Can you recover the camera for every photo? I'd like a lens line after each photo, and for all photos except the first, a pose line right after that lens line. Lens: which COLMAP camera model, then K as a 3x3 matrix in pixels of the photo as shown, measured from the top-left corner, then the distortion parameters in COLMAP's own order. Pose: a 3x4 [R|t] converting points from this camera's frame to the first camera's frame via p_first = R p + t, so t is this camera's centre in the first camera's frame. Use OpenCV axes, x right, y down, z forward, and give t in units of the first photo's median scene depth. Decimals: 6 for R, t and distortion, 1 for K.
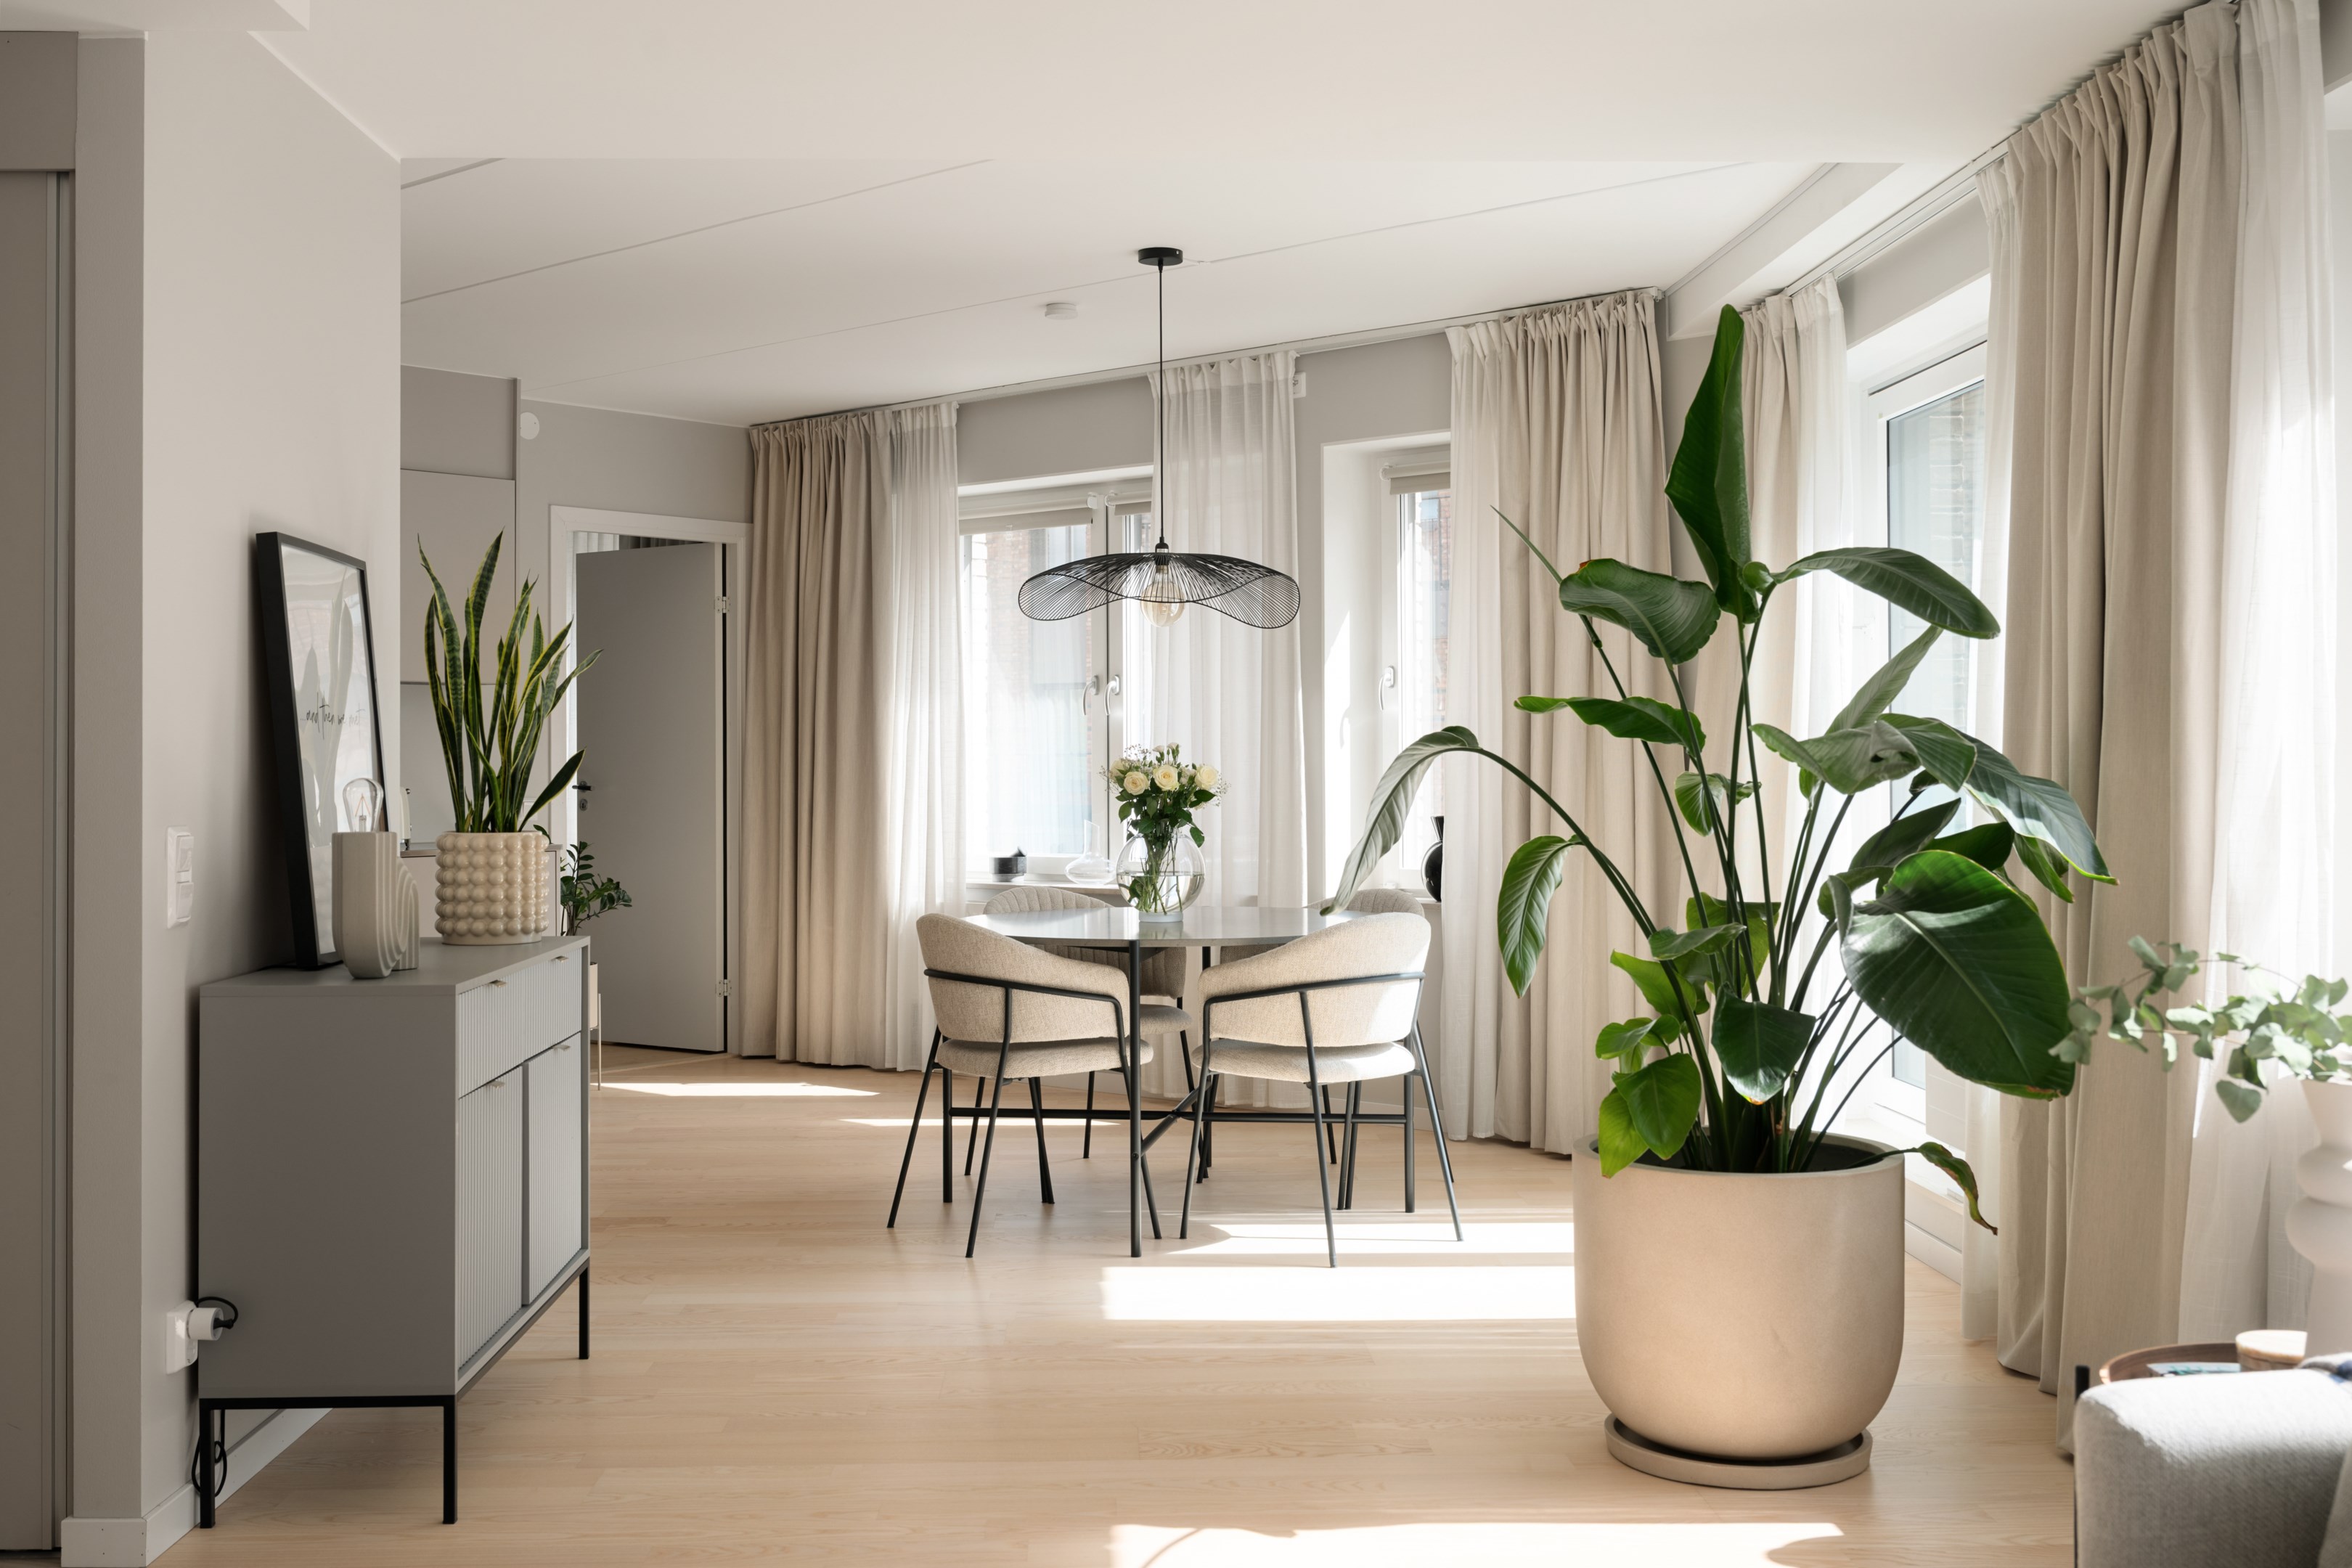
lens RADIAL K [[2350.3, 0, 1176.7], [0, 2350.3, 722.5], [0, 0, 1]] dist [-0.000427, 0.000000]
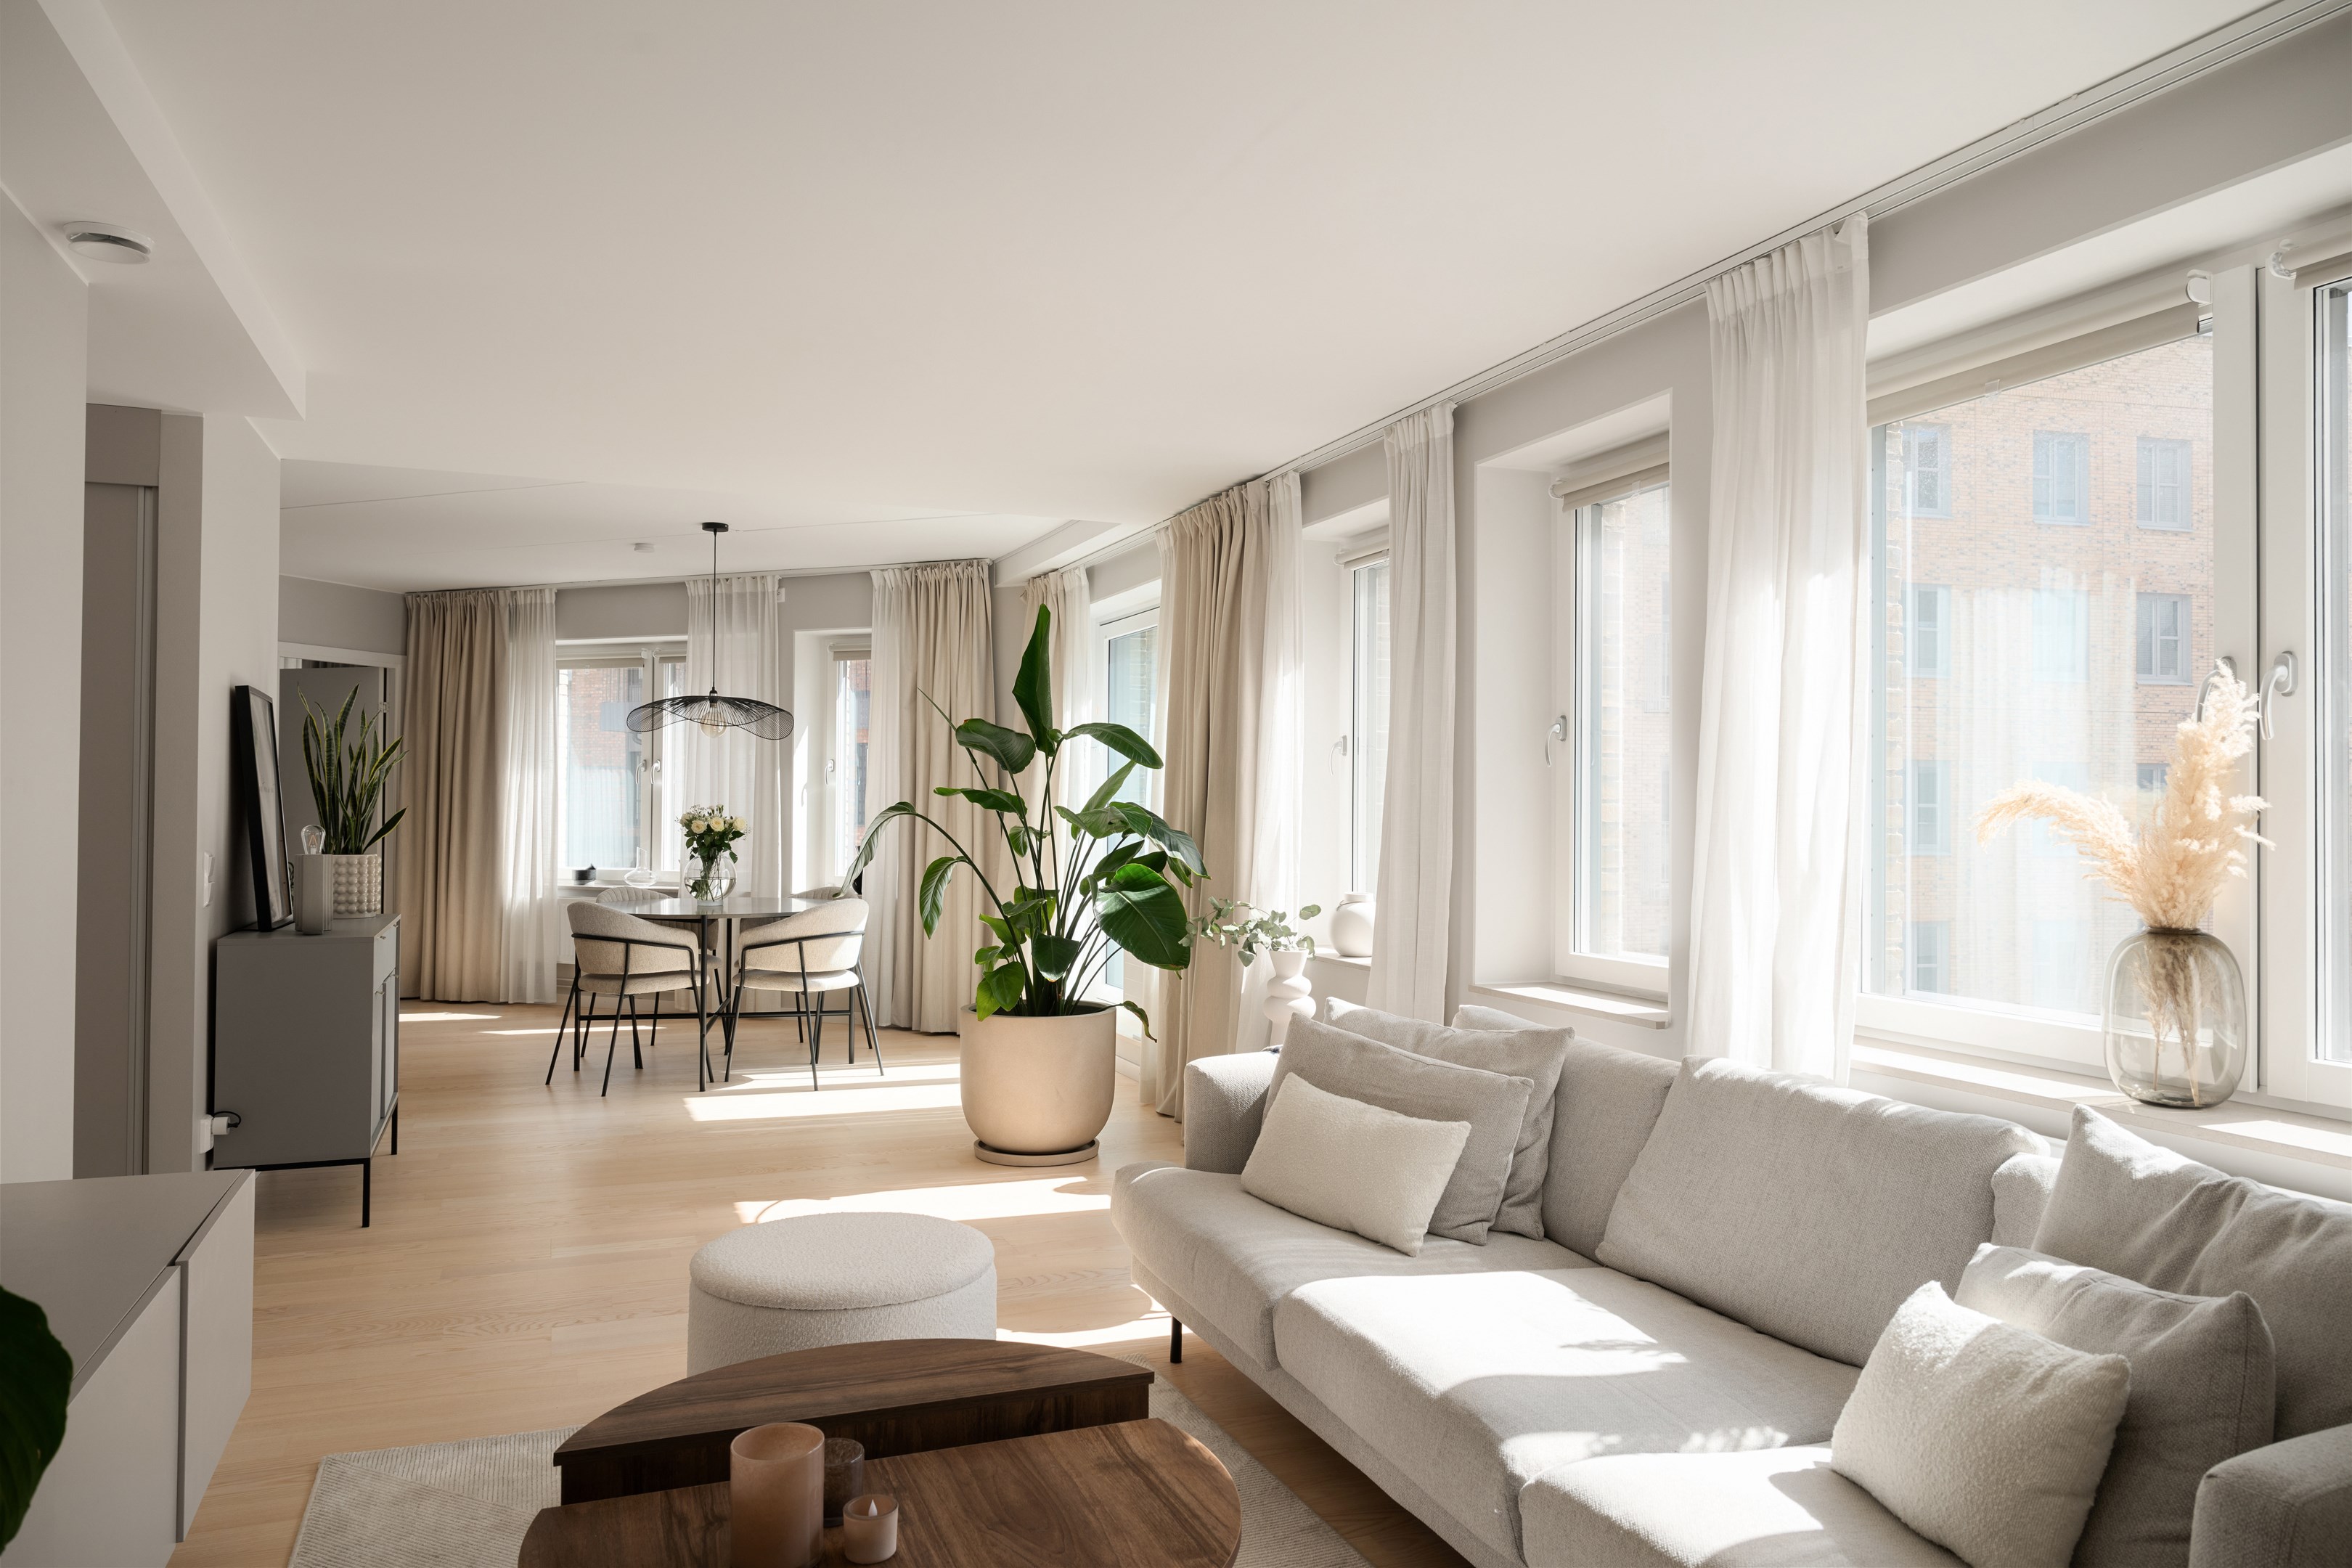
lens RADIAL K [[1583.0, 0, 1170.9], [0, 1583.0, 782.6], [0, 0, 1]] dist [-0.000176, 0.003708]
pose [[0.941685, 0.016790, 0.336077, -0.095514], [-0.017086, 0.999852, -0.002079, -0.012743], [-0.336062, -0.003784, 0.941832, -0.271343]]
